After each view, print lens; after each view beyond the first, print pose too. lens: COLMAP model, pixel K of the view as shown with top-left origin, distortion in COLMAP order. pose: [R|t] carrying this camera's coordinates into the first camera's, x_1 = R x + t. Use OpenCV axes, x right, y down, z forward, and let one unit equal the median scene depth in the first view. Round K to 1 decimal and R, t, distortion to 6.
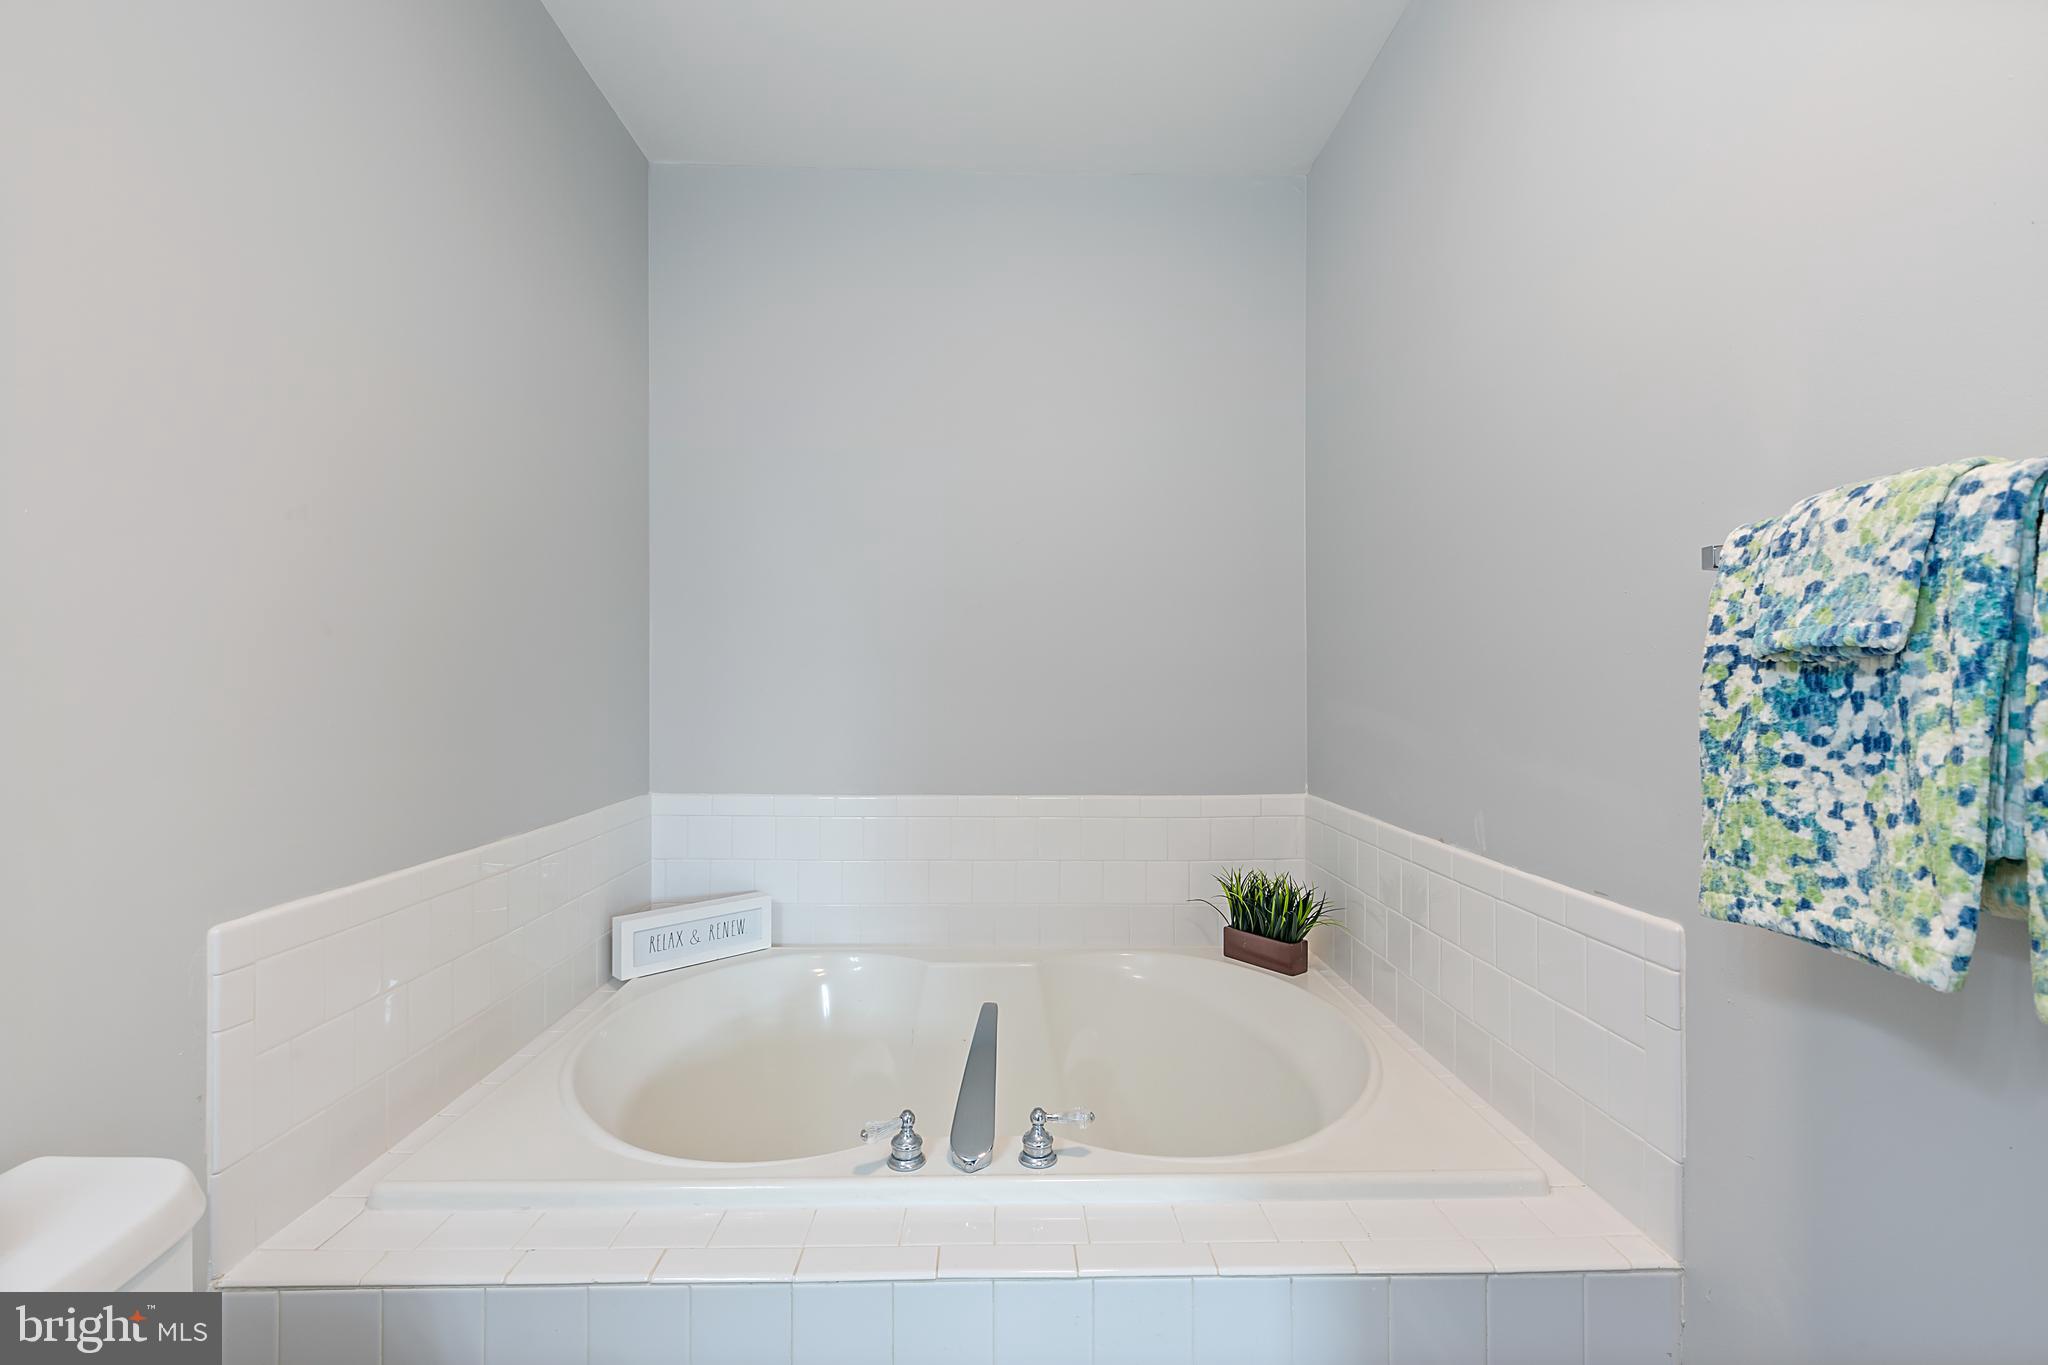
lens RADIAL K [[916.5, 0, 1018.1], [0, 916.5, 684.0], [0, 0, 1]] dist [0.003509, -0.000650]
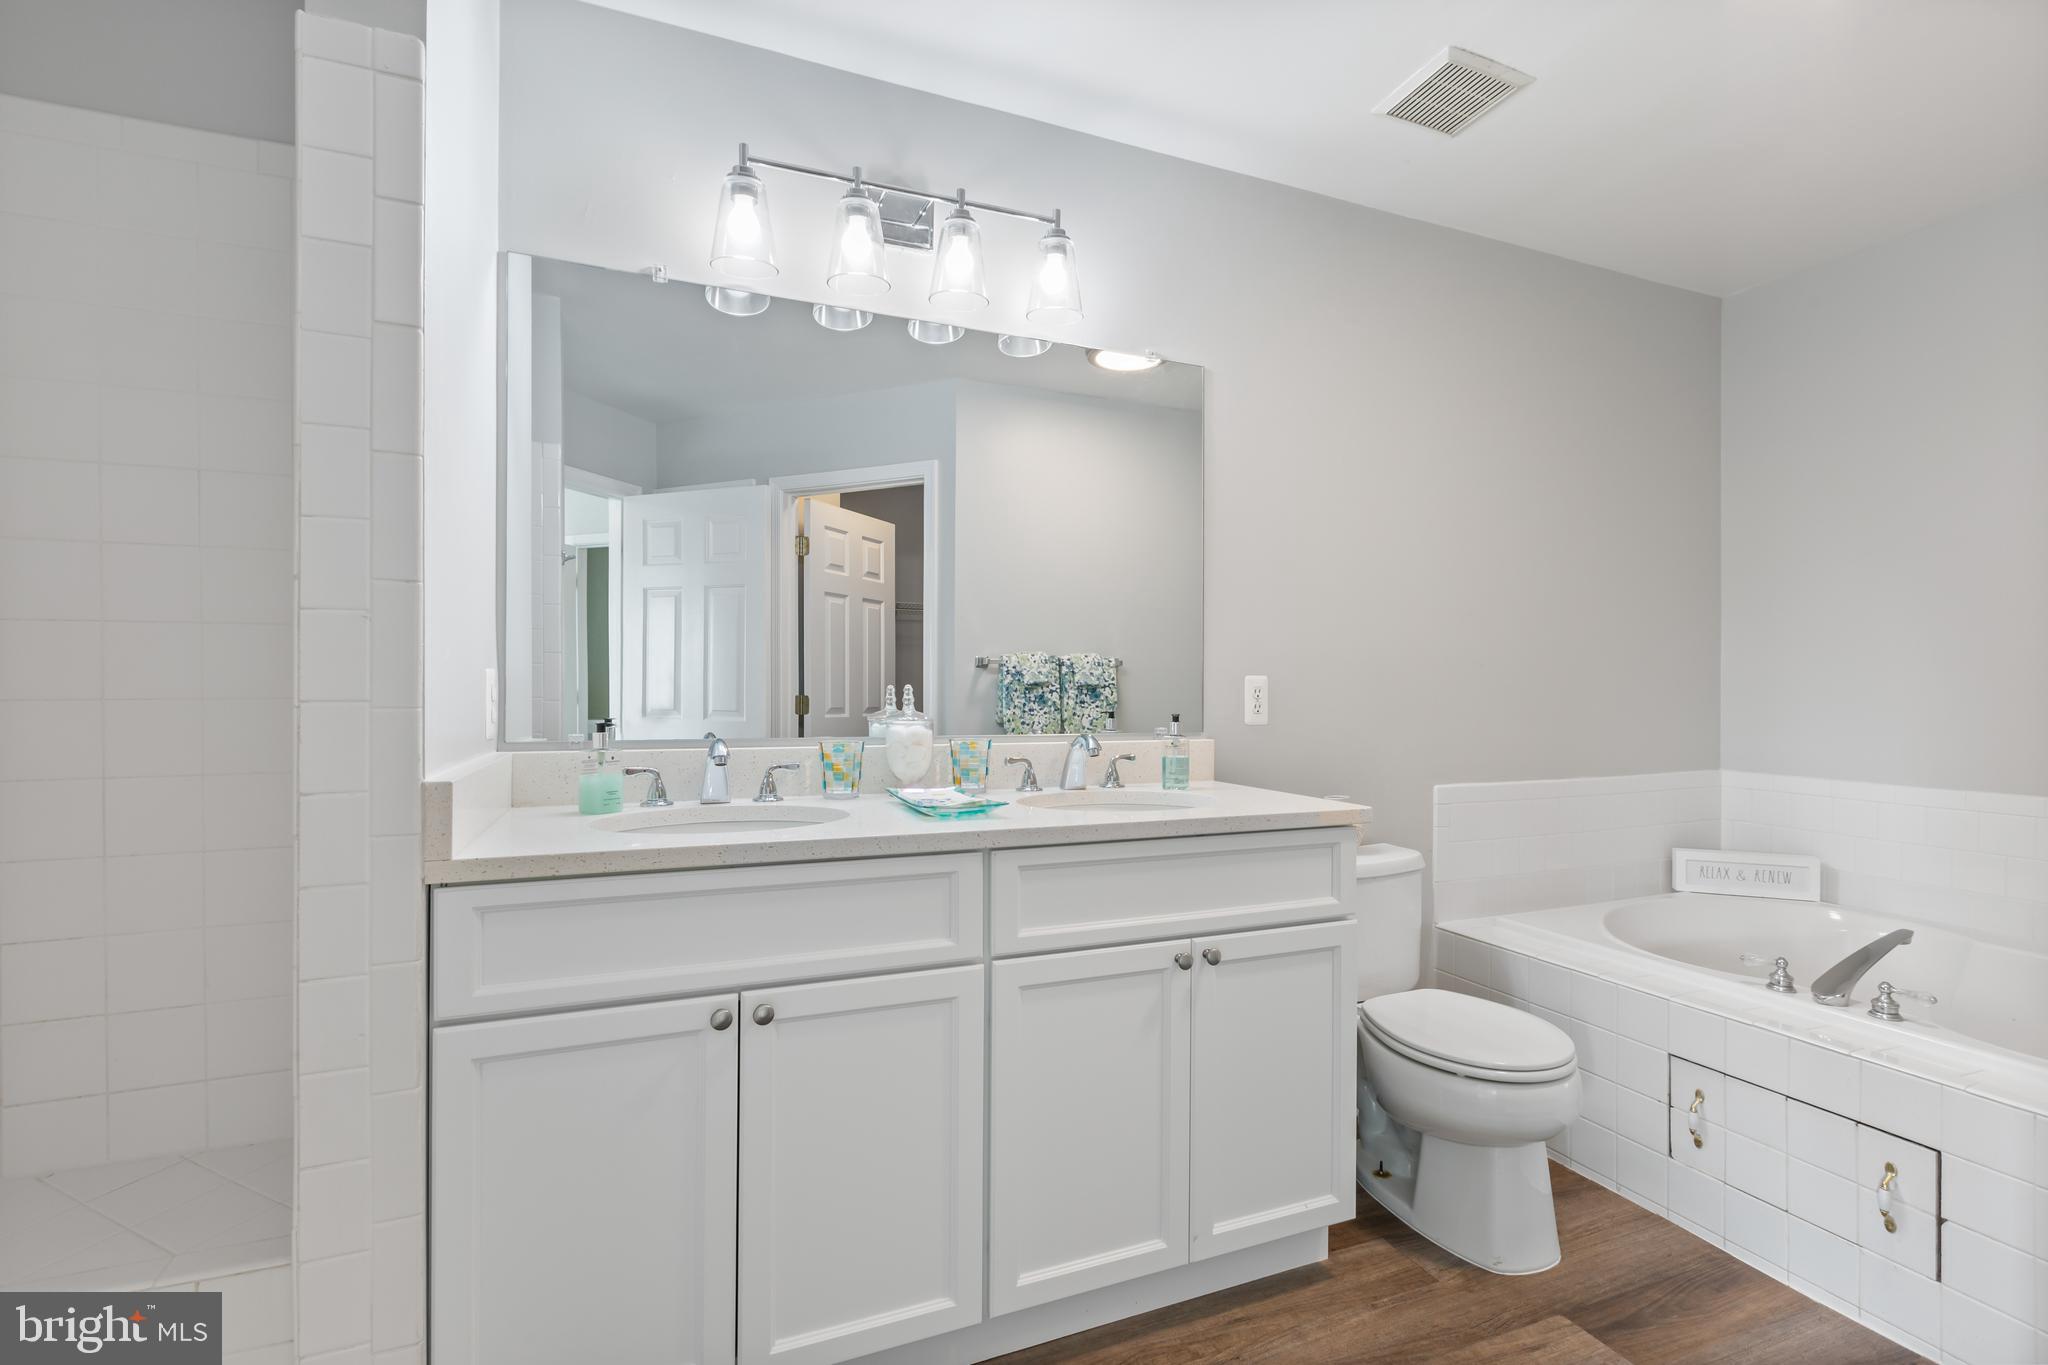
lens RADIAL K [[916.5, 0, 1018.1], [0, 916.5, 684.0], [0, 0, 1]] dist [0.003509, -0.000650]
pose [[0.366110, 0.005819, -0.930554, 0.542479], [-0.002944, 0.999983, 0.005094, -0.009942], [0.930567, 0.000875, 0.366120, -0.511608]]
